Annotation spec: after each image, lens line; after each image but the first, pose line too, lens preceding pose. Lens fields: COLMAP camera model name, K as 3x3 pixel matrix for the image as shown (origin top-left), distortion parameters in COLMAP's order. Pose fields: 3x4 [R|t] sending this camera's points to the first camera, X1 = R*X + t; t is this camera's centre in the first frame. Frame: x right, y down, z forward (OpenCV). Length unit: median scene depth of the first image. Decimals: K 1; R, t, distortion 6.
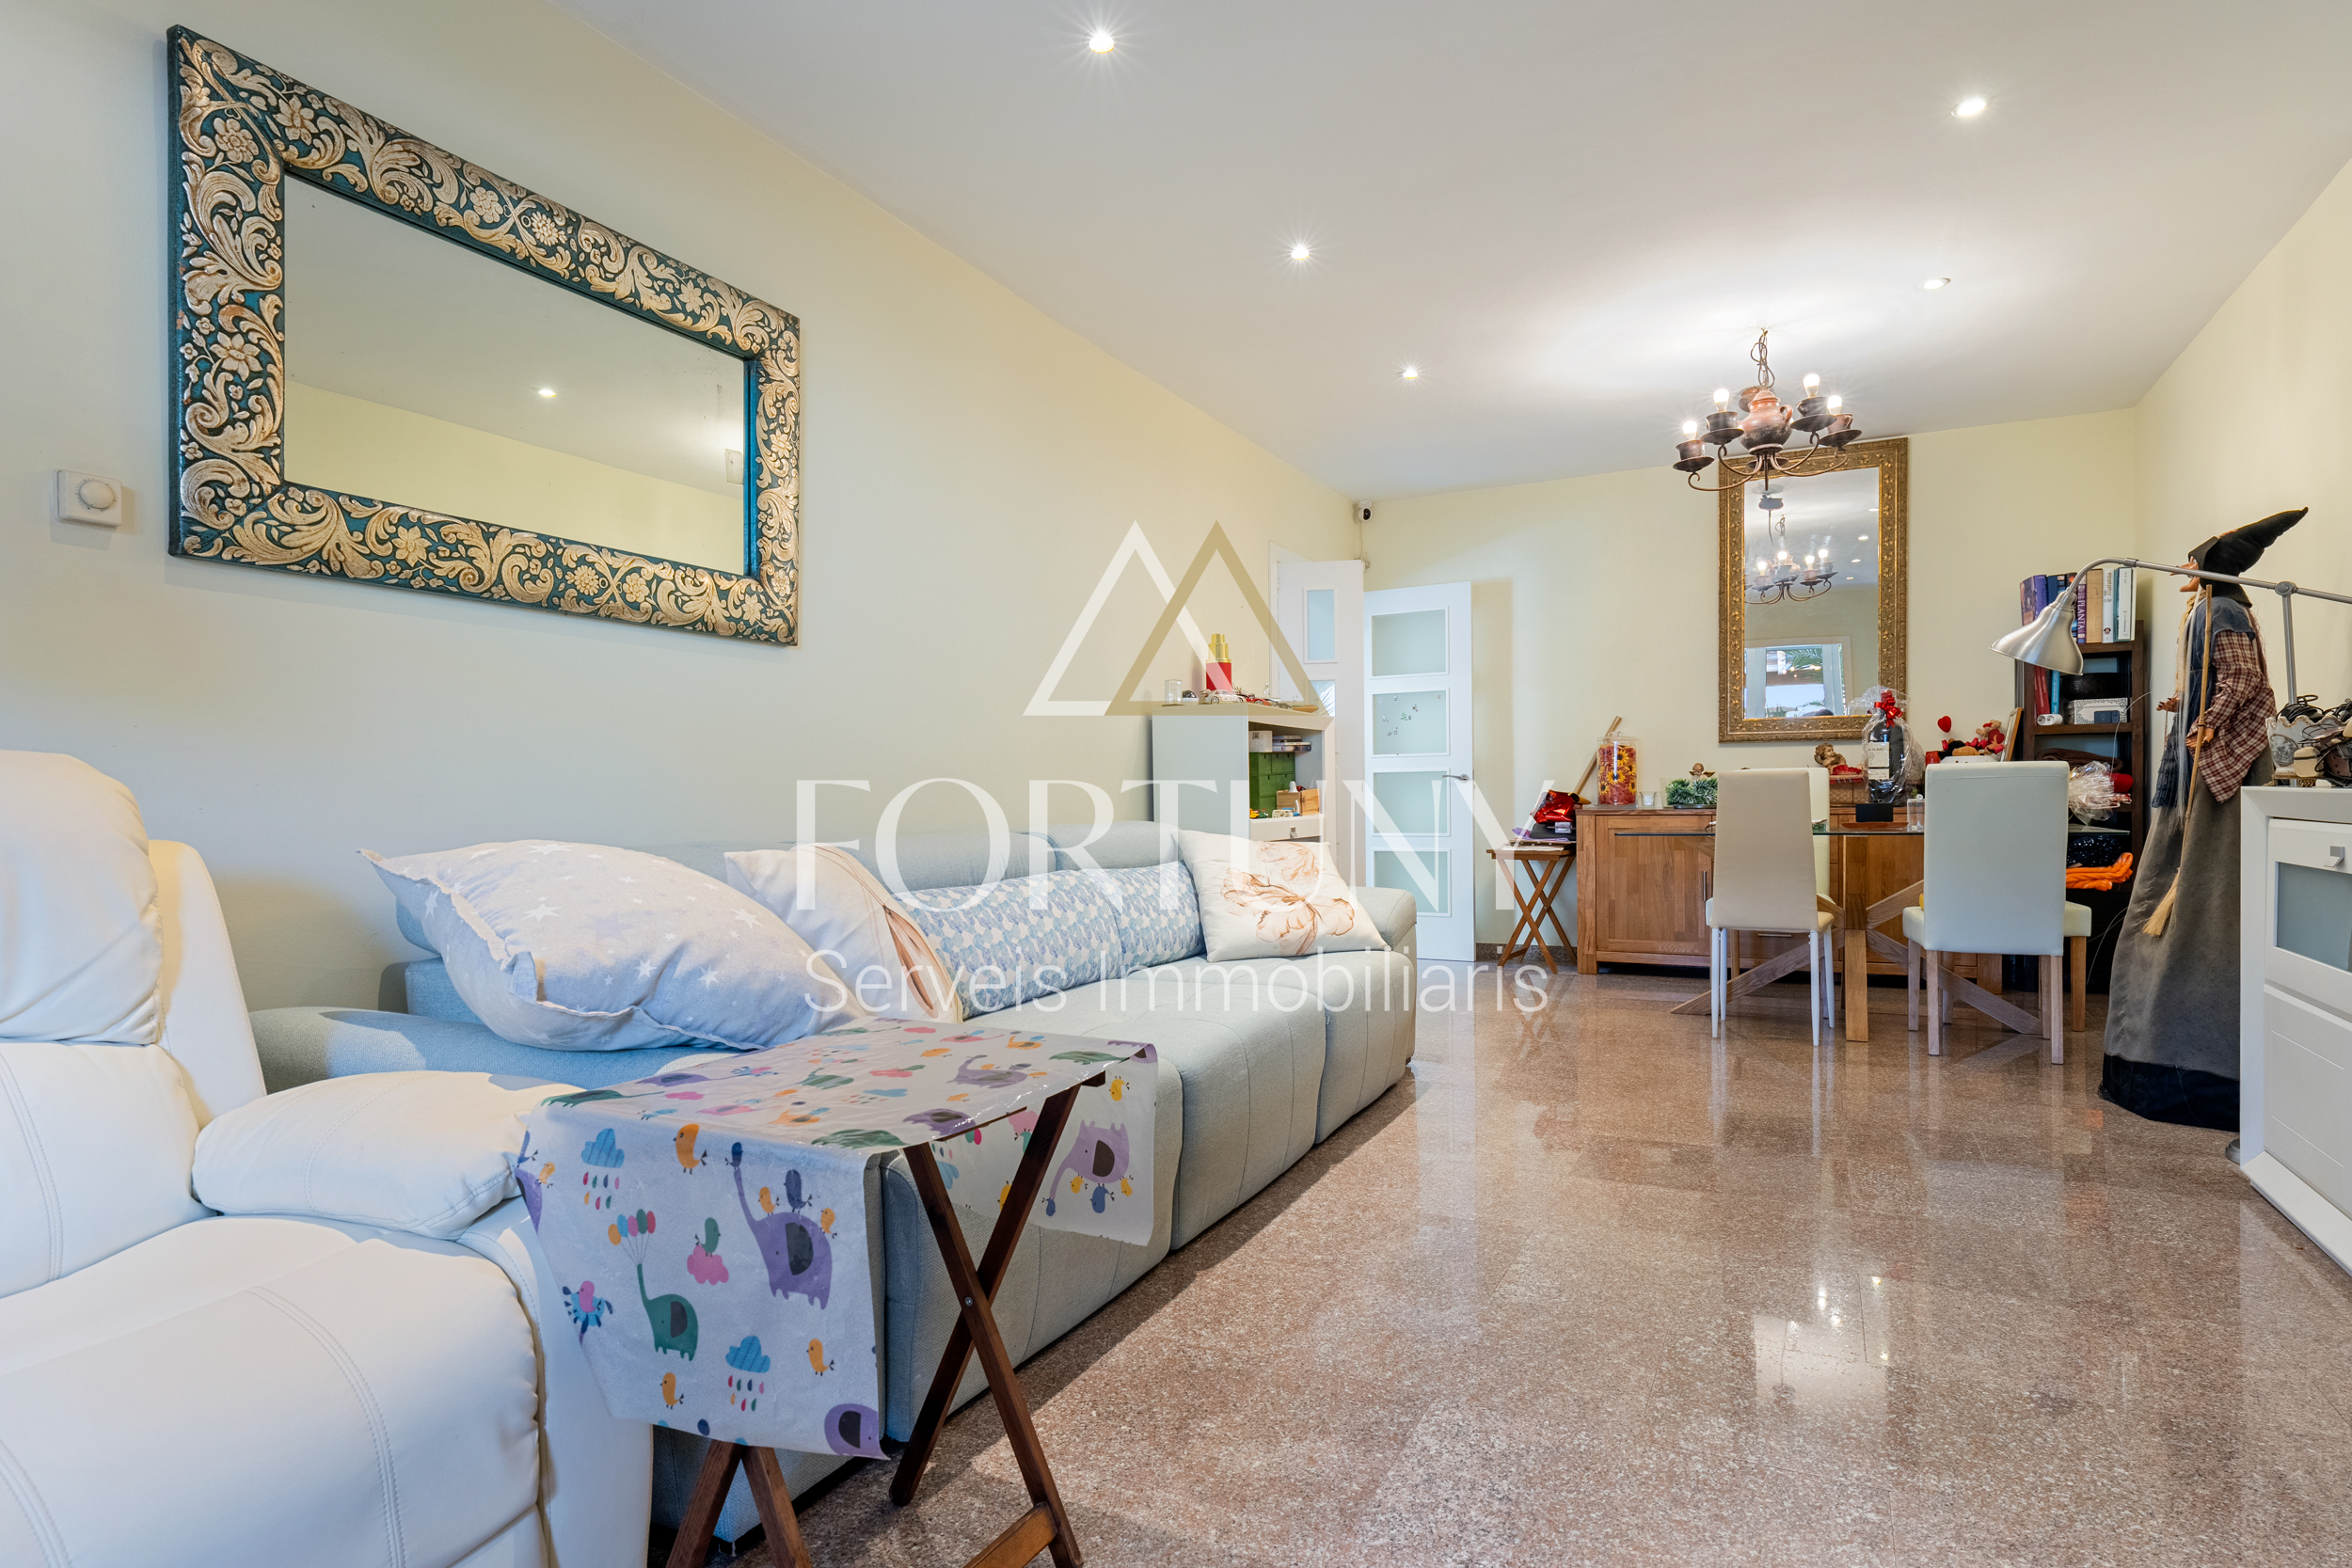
lens RADIAL K [[1227.5, 0, 1177.3], [0, 1227.5, 829.7], [0, 0, 1]] dist [0.000696, -0.000834]
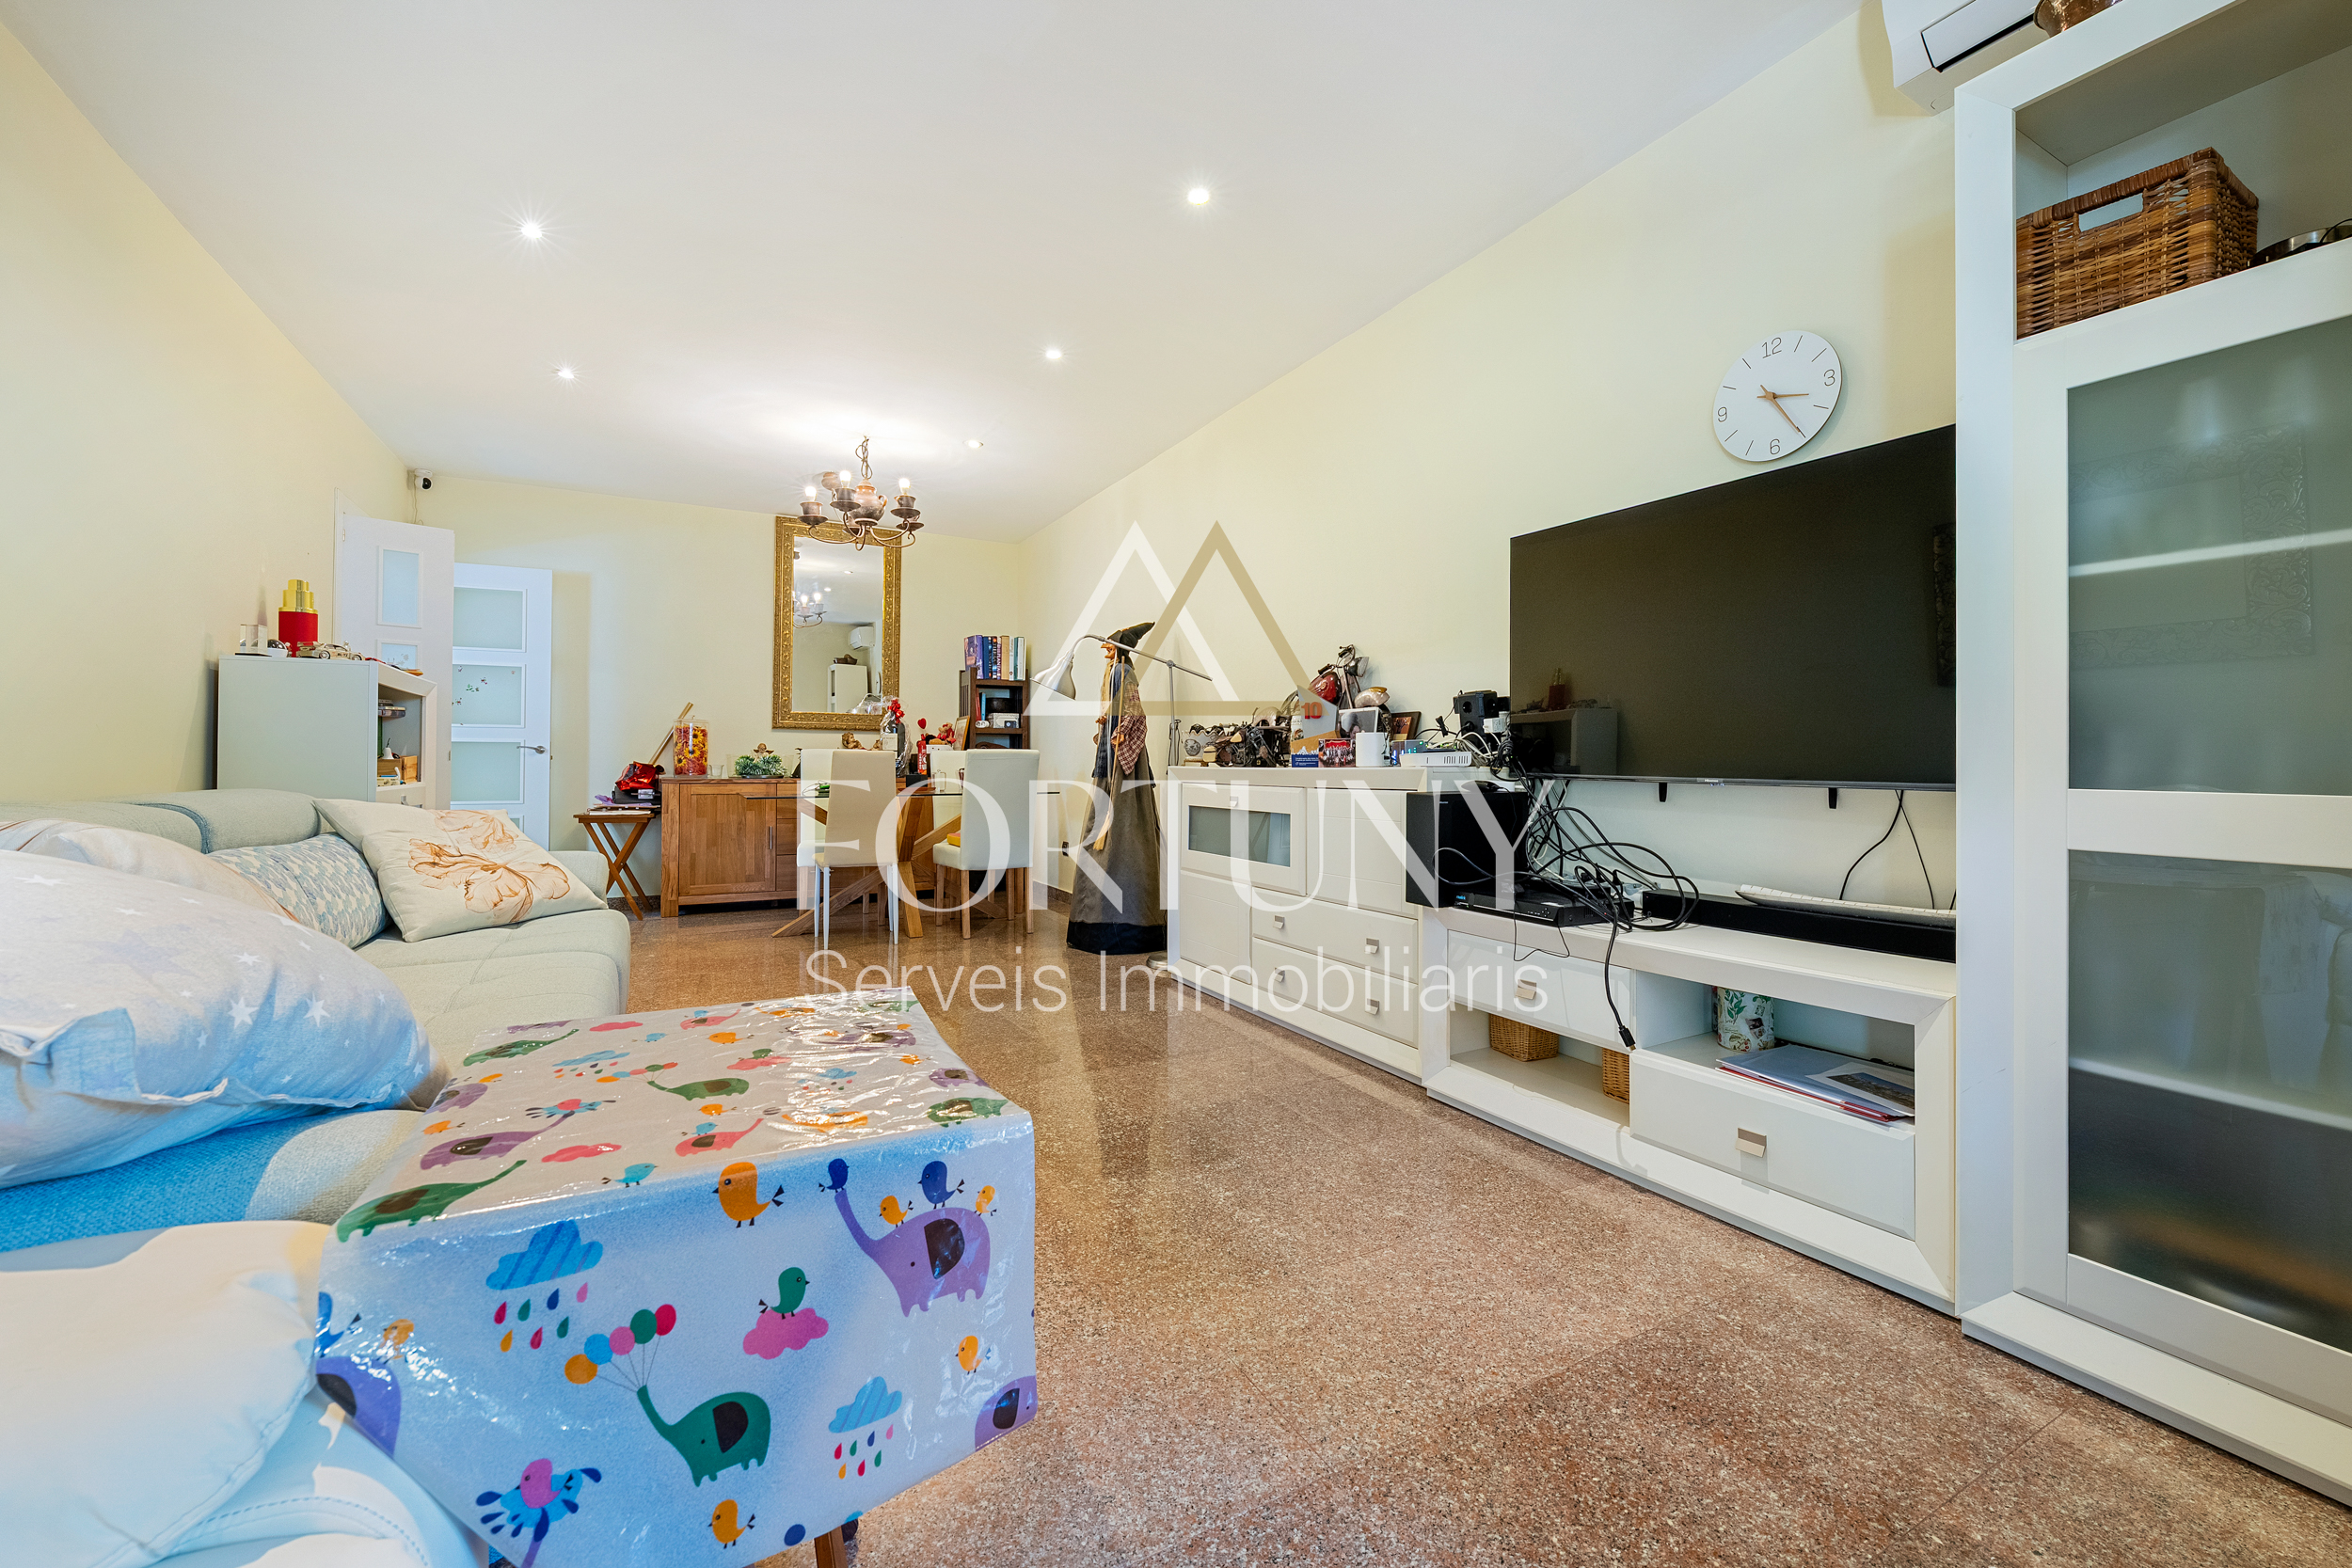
lens RADIAL K [[931.1, 0, 1182.1], [0, 931.1, 761.1], [0, 0, 1]] dist [-0.001555, -0.000194]
pose [[0.566570, 0.019283, 0.823788, -0.147323], [0.012100, 0.999424, -0.031717, 0.001142], [-0.823925, 0.027938, 0.566010, 0.085506]]
